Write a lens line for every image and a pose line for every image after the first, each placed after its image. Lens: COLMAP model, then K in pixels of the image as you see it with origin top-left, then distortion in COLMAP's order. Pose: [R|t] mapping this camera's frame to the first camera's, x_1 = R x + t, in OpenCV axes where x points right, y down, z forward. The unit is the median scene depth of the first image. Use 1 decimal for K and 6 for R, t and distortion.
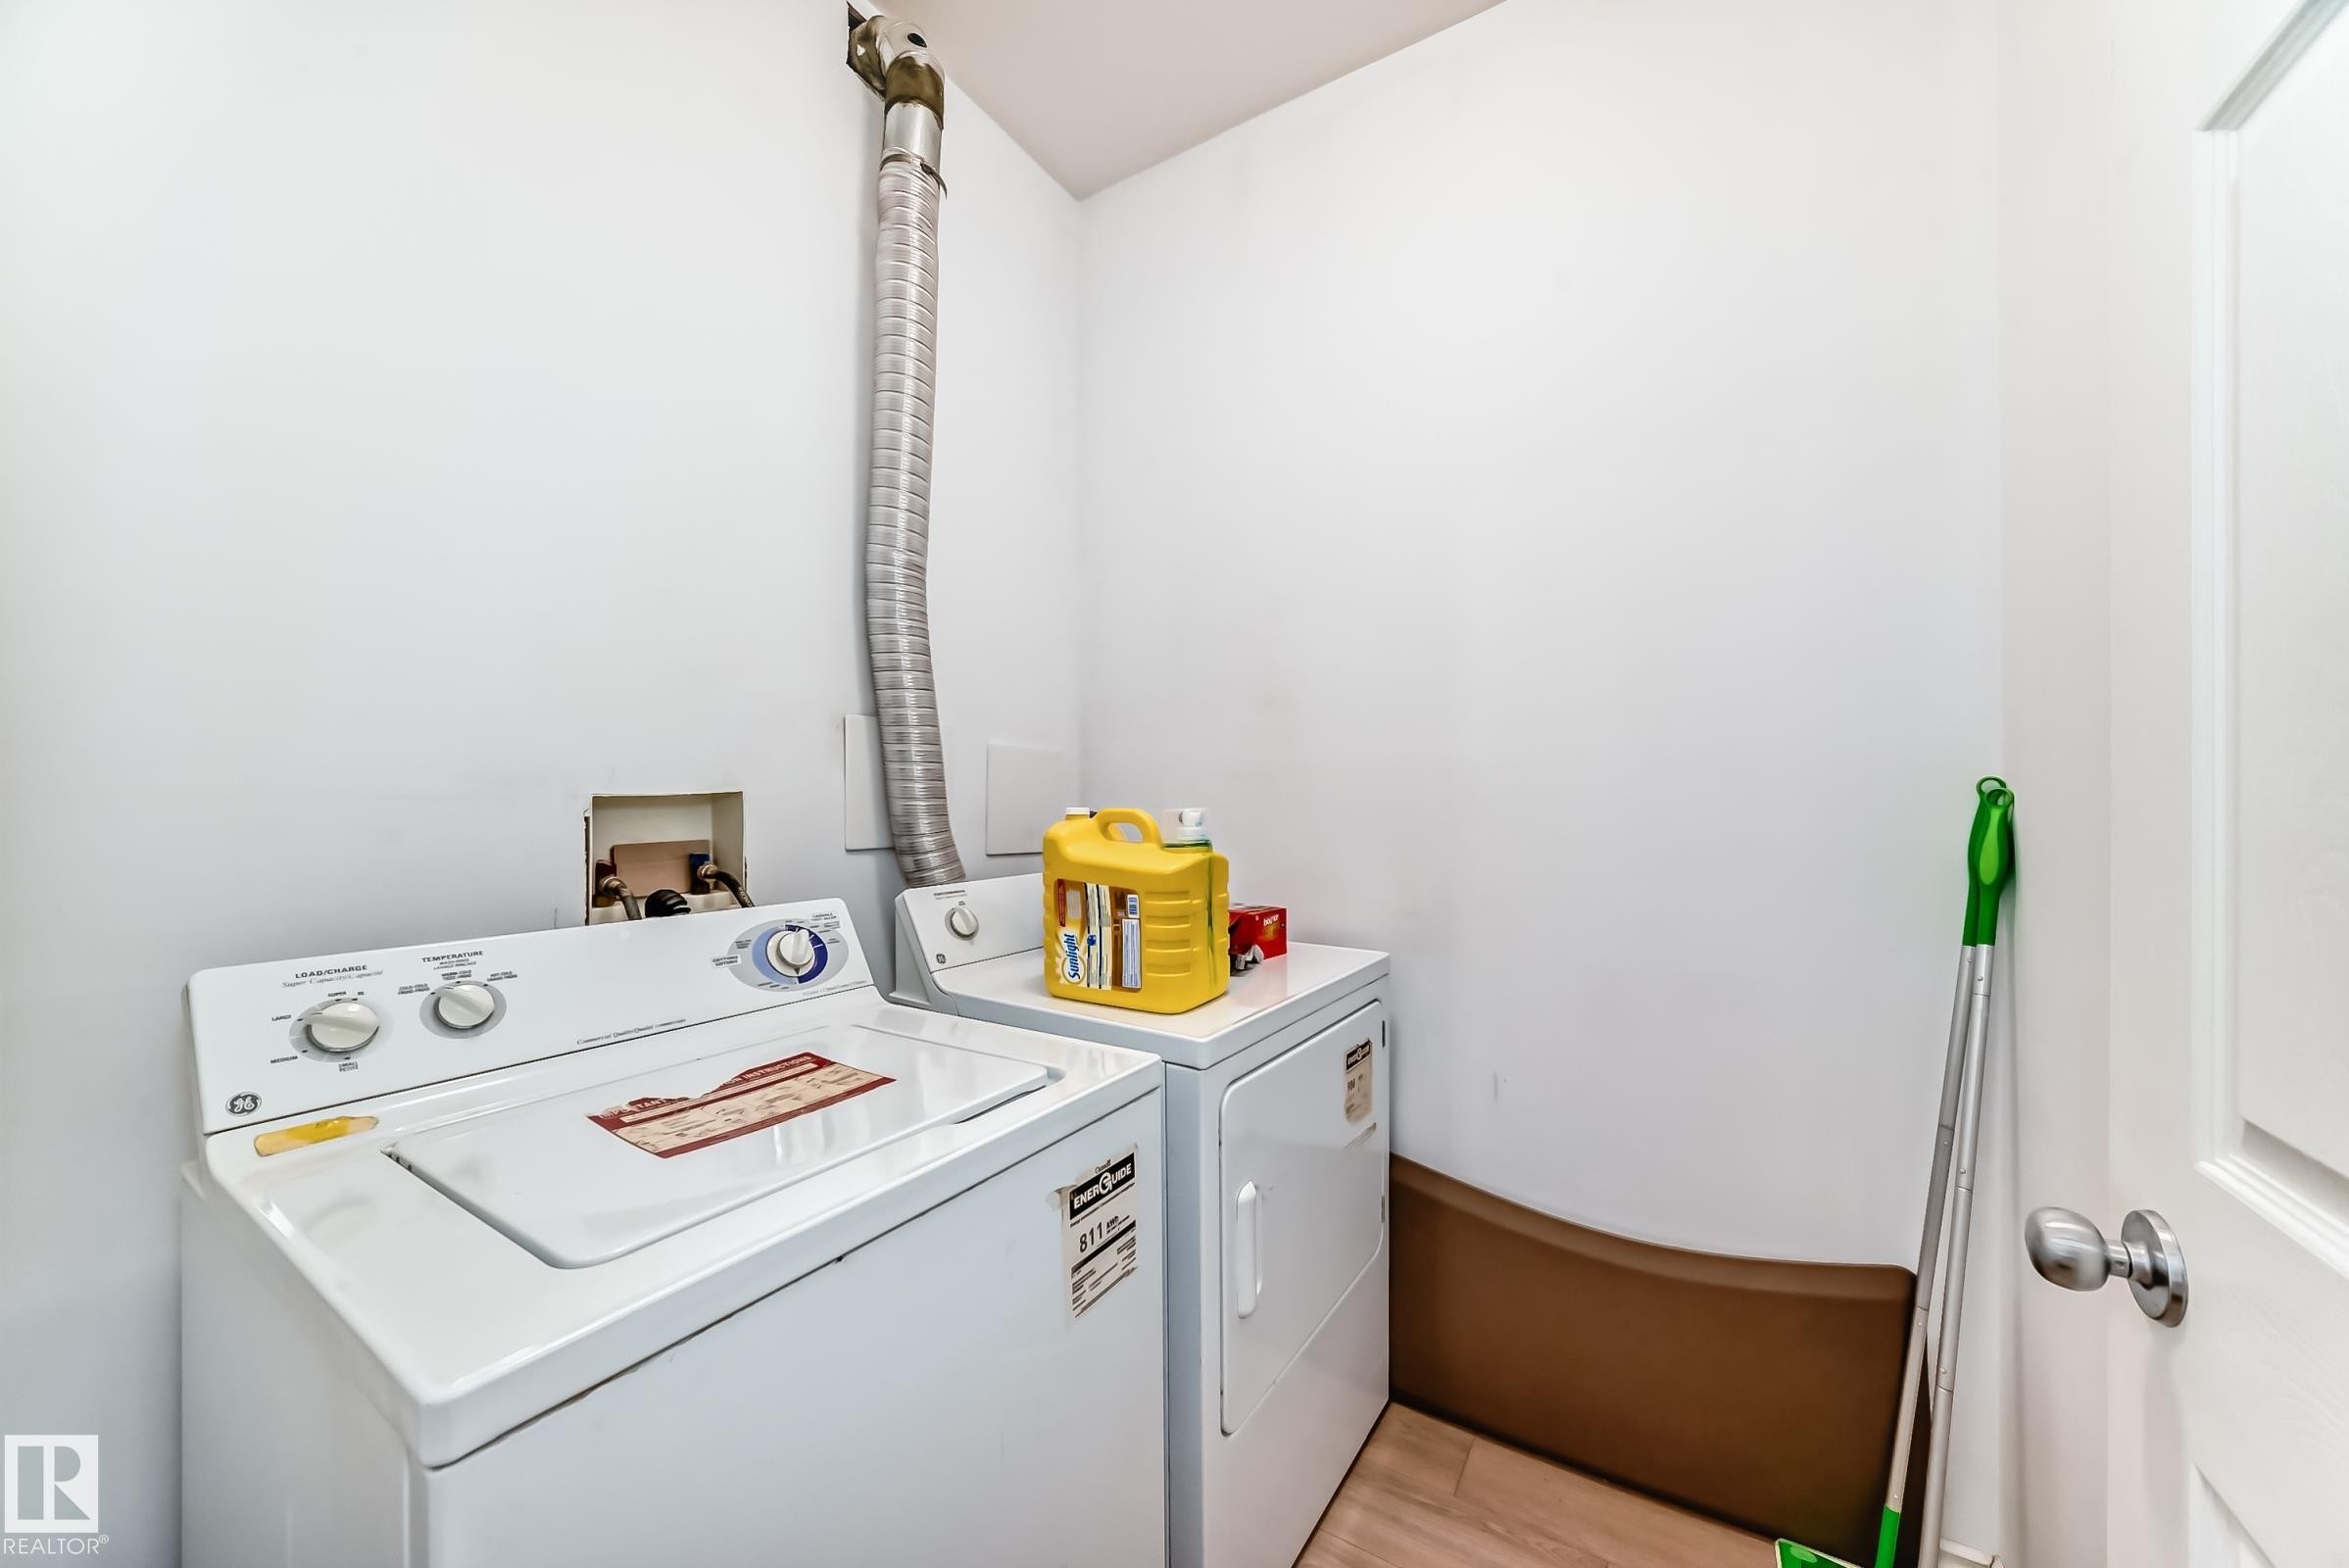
lens RADIAL K [[822.1, 0, 1183.4], [0, 822.1, 786.6], [0, 0, 1]] dist [-0.022275, 0.005816]
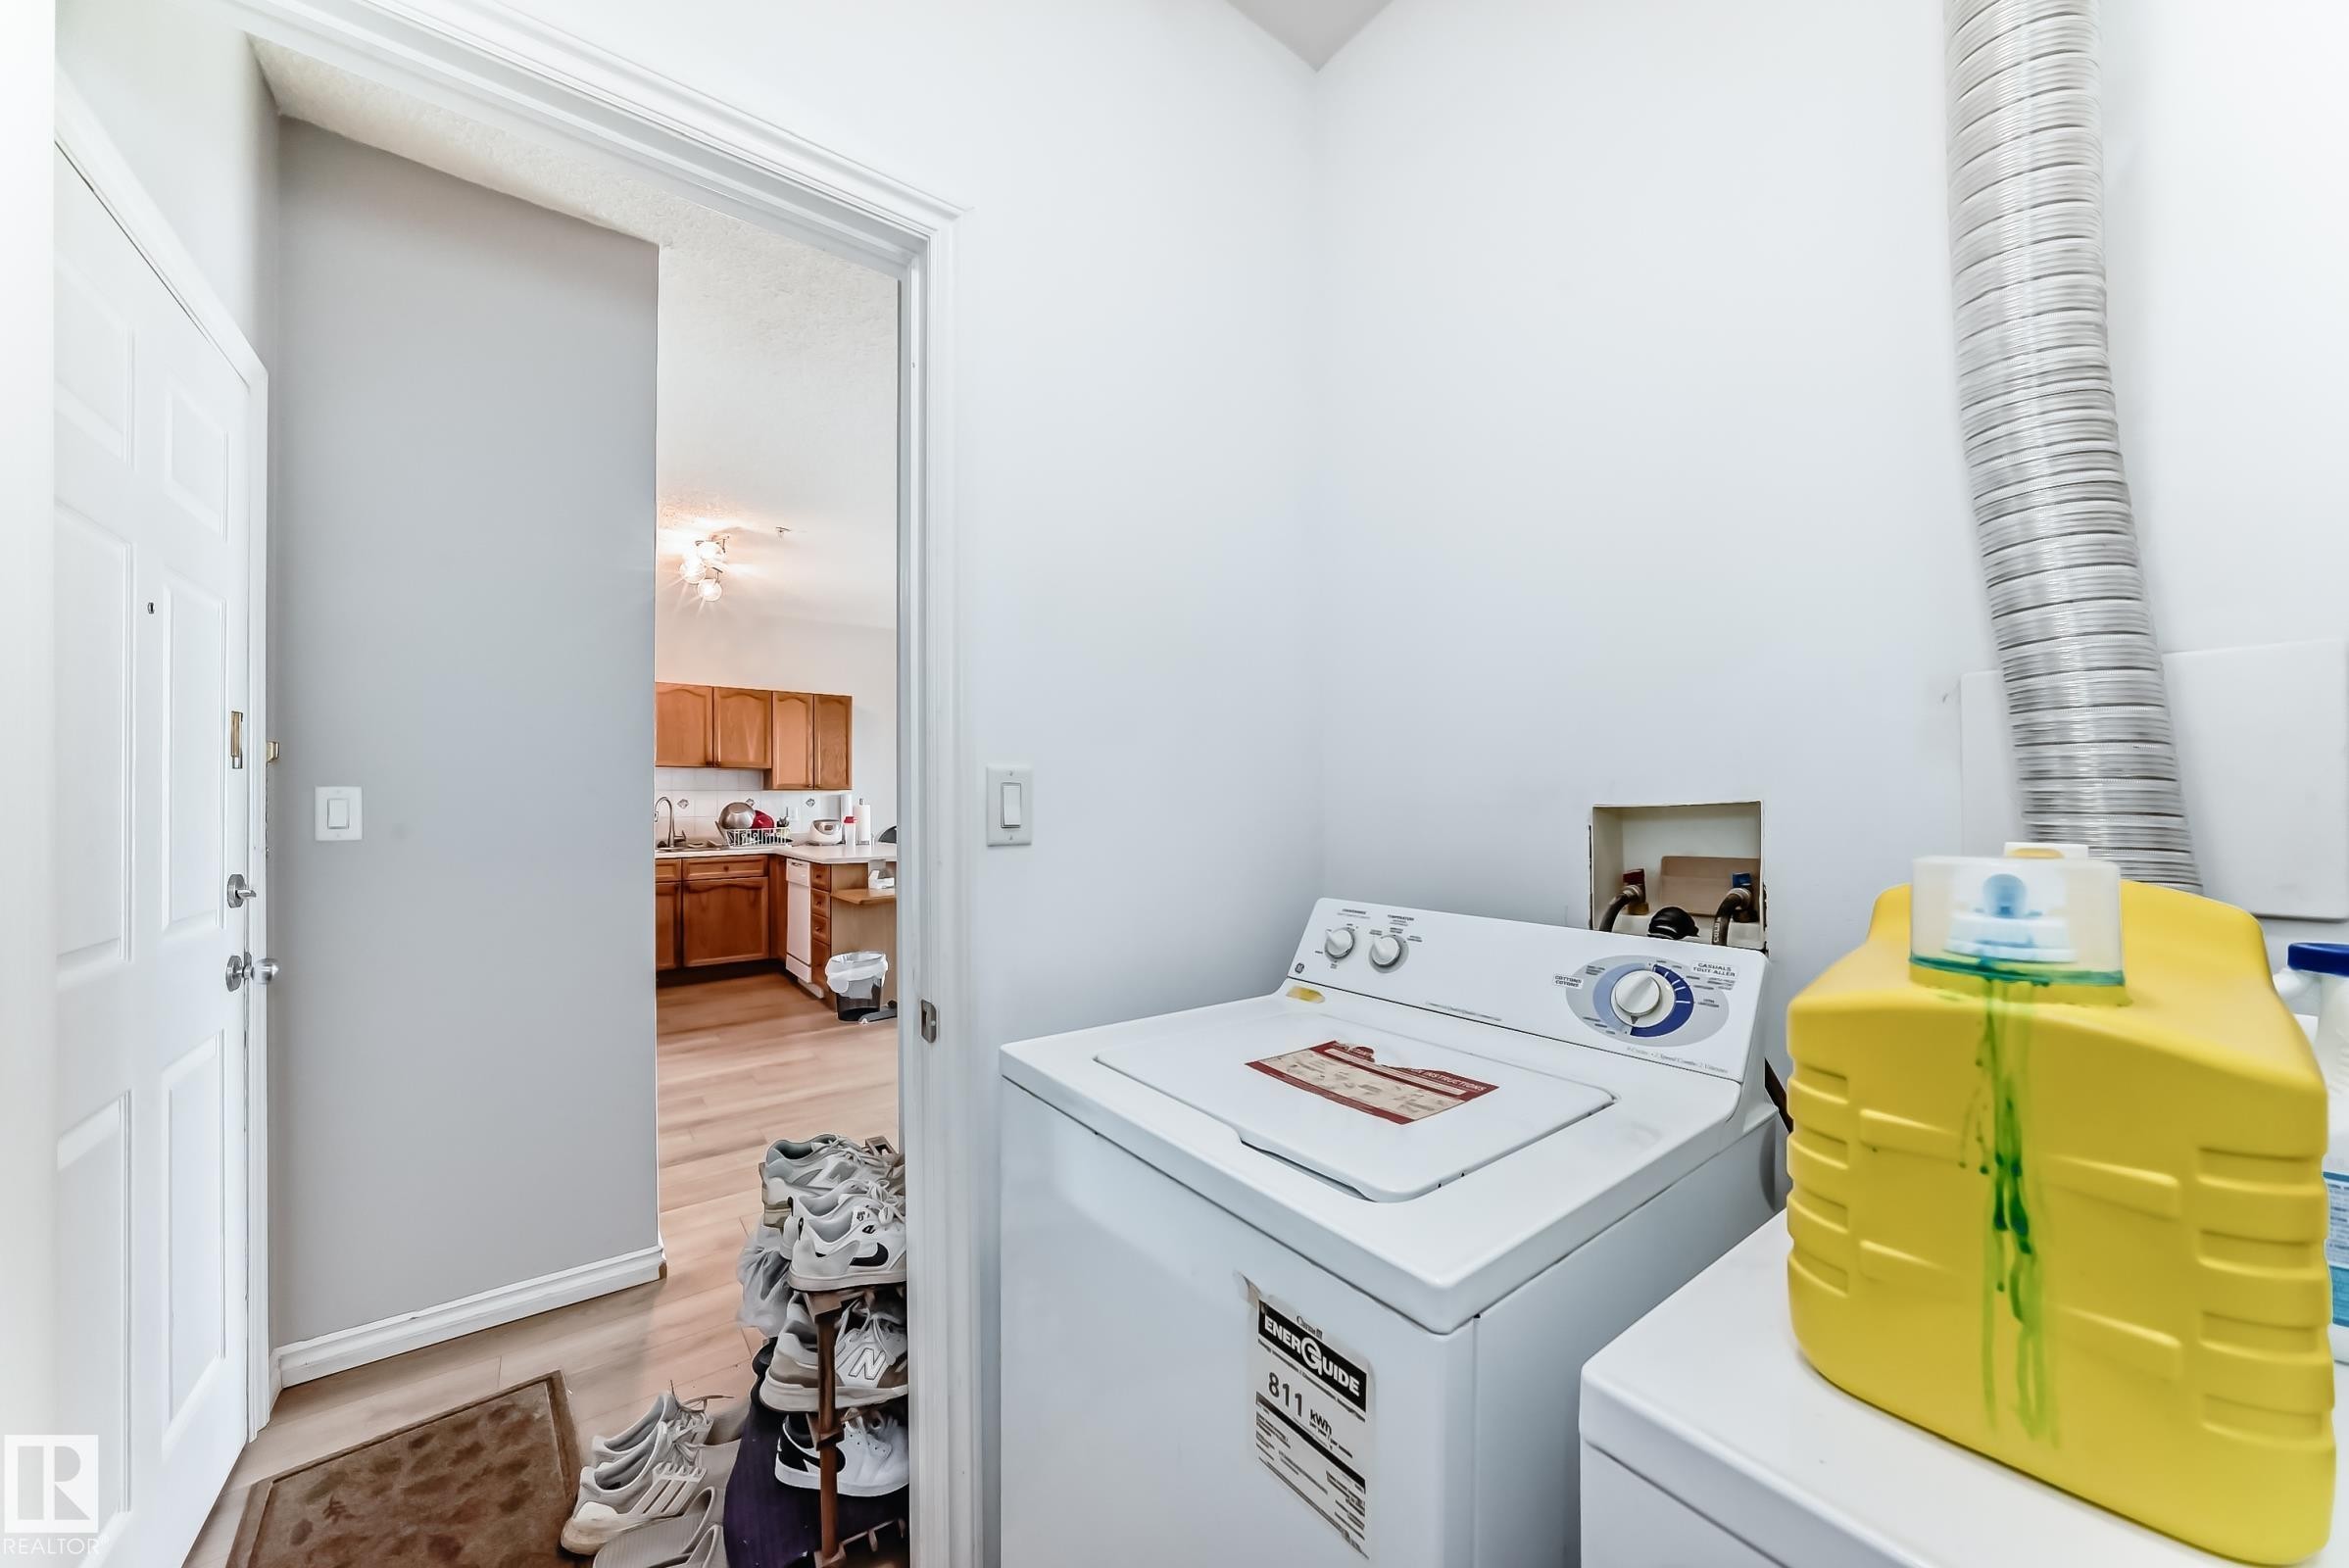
lens RADIAL K [[827.8, 0, 1181.4], [0, 827.8, 797.8], [0, 0, 1]] dist [-0.023128, 0.006278]
pose [[-0.346672, -0.000923, -0.937986, 0.604473], [0.015154, 0.999863, -0.006585, -0.000588], [0.937864, -0.016498, -0.346610, 1.120699]]
